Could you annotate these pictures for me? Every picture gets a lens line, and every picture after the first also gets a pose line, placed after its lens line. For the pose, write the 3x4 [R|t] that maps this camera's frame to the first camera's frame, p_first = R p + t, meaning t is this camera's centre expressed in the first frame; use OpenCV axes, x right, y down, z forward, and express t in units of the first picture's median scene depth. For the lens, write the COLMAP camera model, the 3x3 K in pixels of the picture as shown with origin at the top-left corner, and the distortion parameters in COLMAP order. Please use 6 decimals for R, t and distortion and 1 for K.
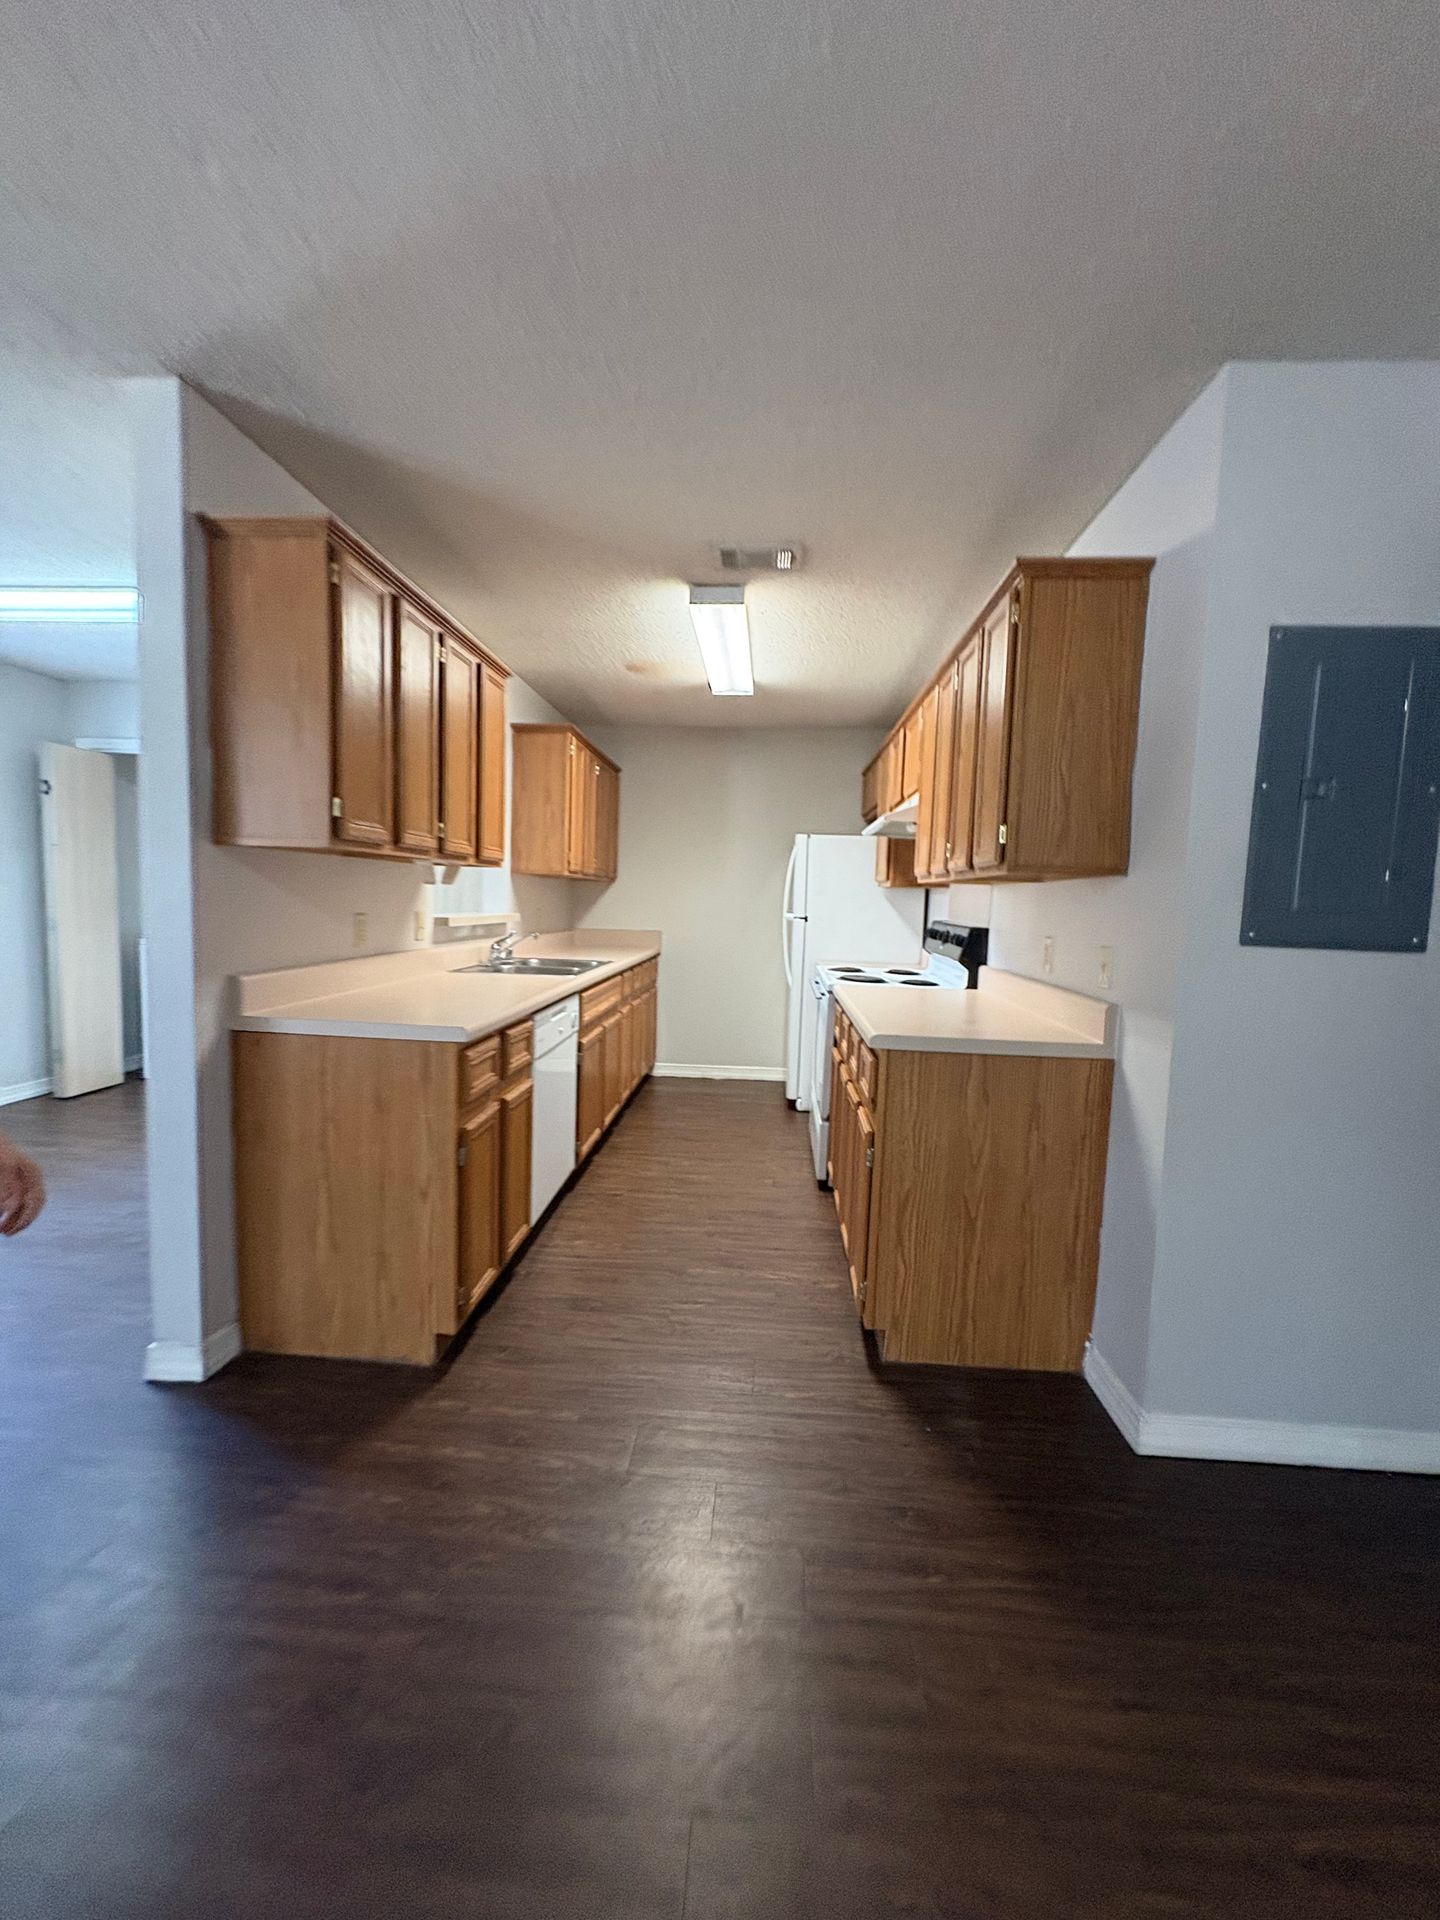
lens RADIAL K [[770.2, 0, 735.7], [0, 770.2, 967.0], [0, 0, 1]] dist [0.008917, -0.000002]
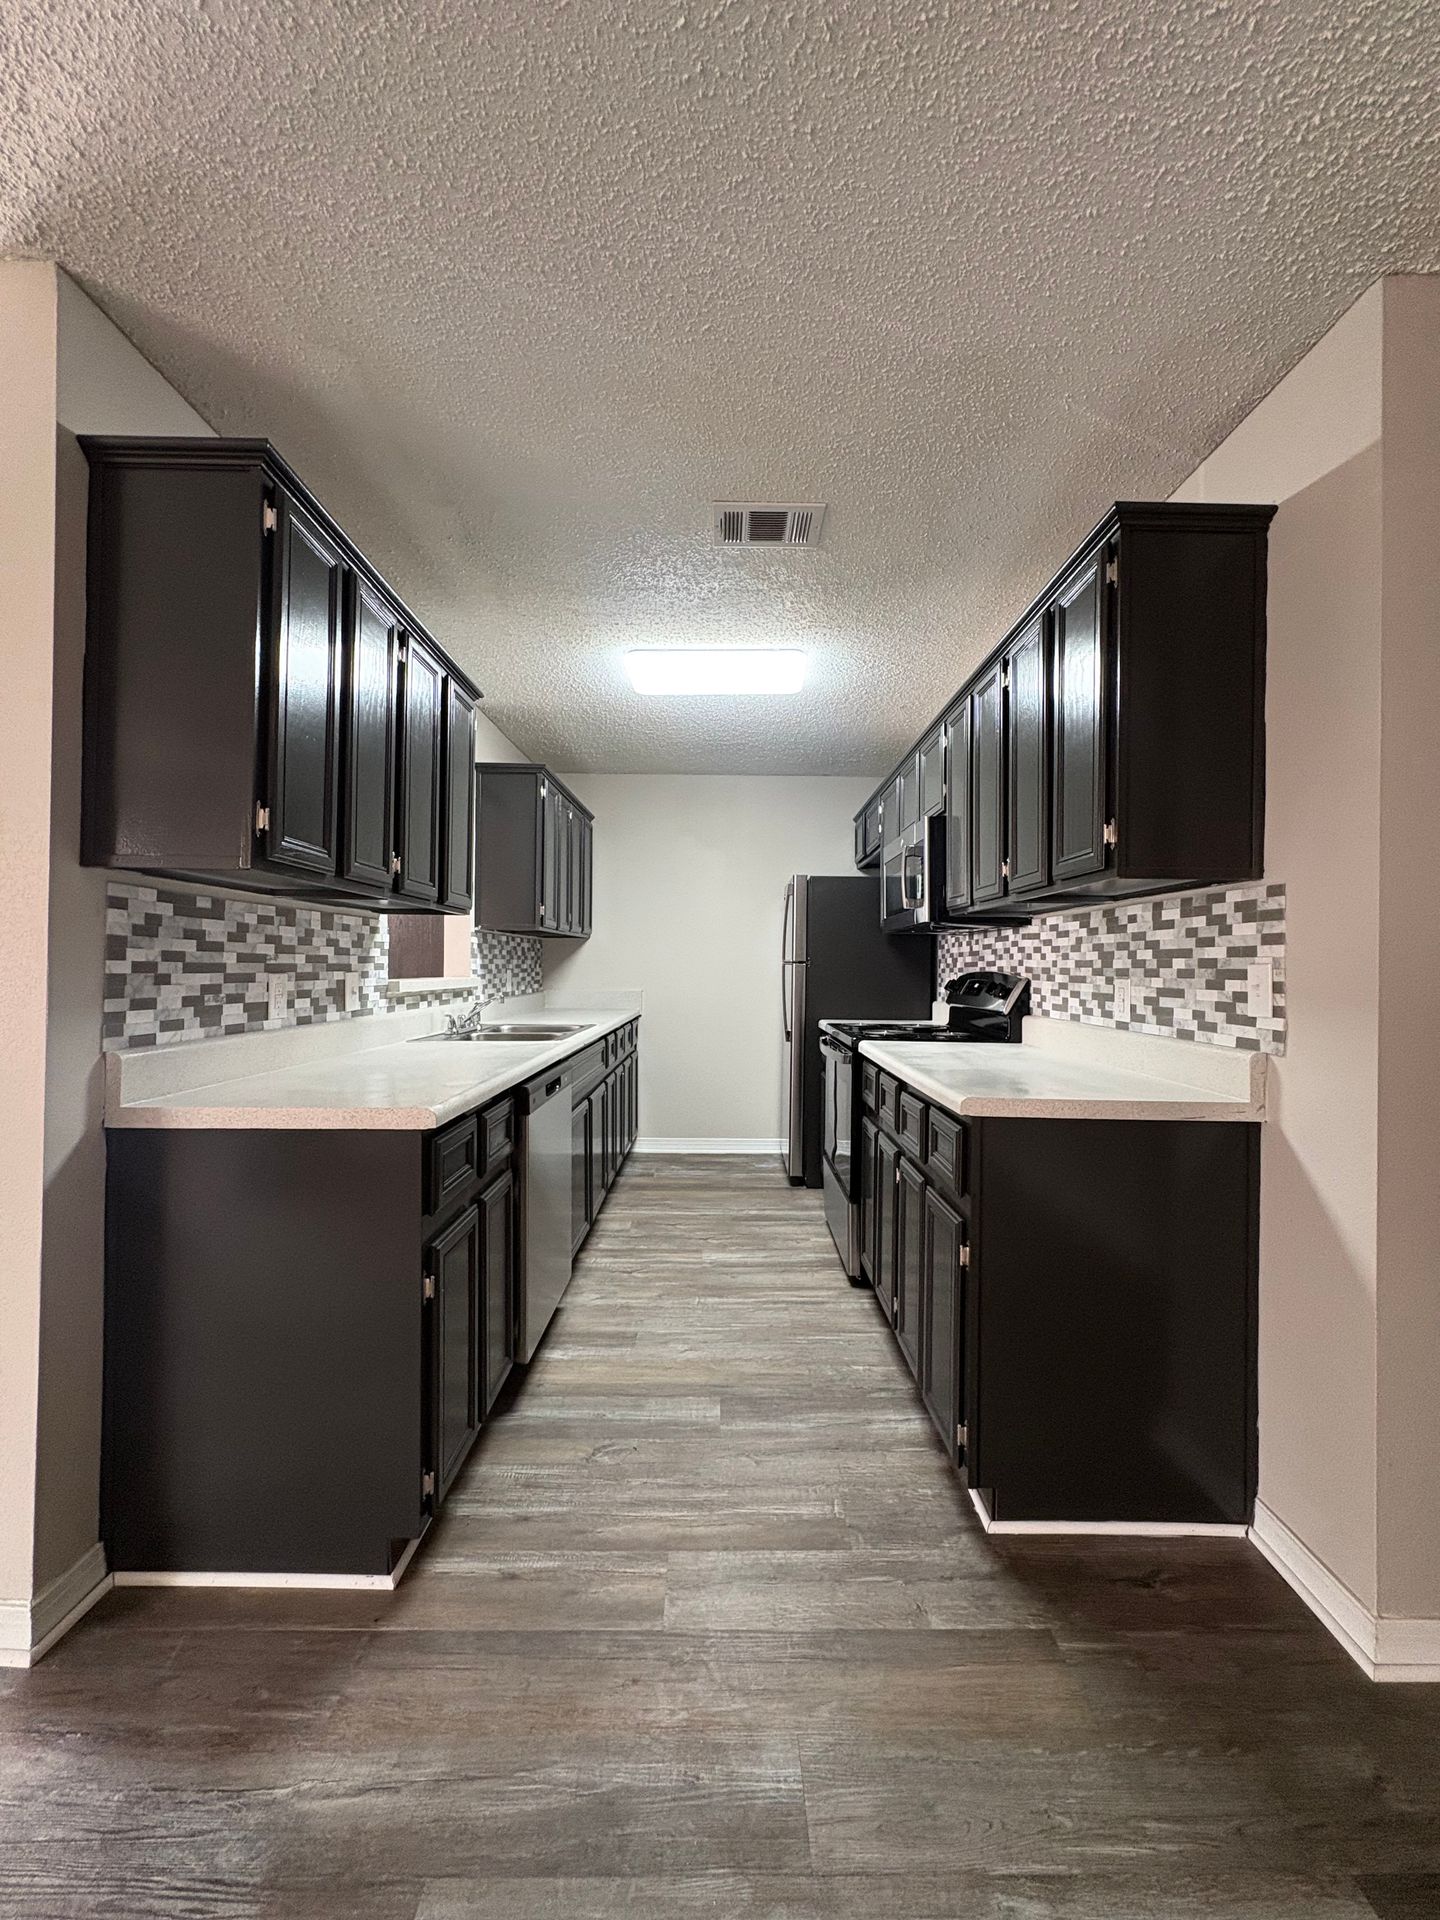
lens RADIAL K [[770.2, 0, 712.4], [0, 770.2, 960.1], [0, 0, 1]] dist [0.008917, -0.000002]
pose [[0.998924, -0.033557, 0.032019, -0.078686], [0.036429, 0.994927, -0.093776, 0.010052], [-0.028710, 0.094841, 0.995078, 0.182060]]
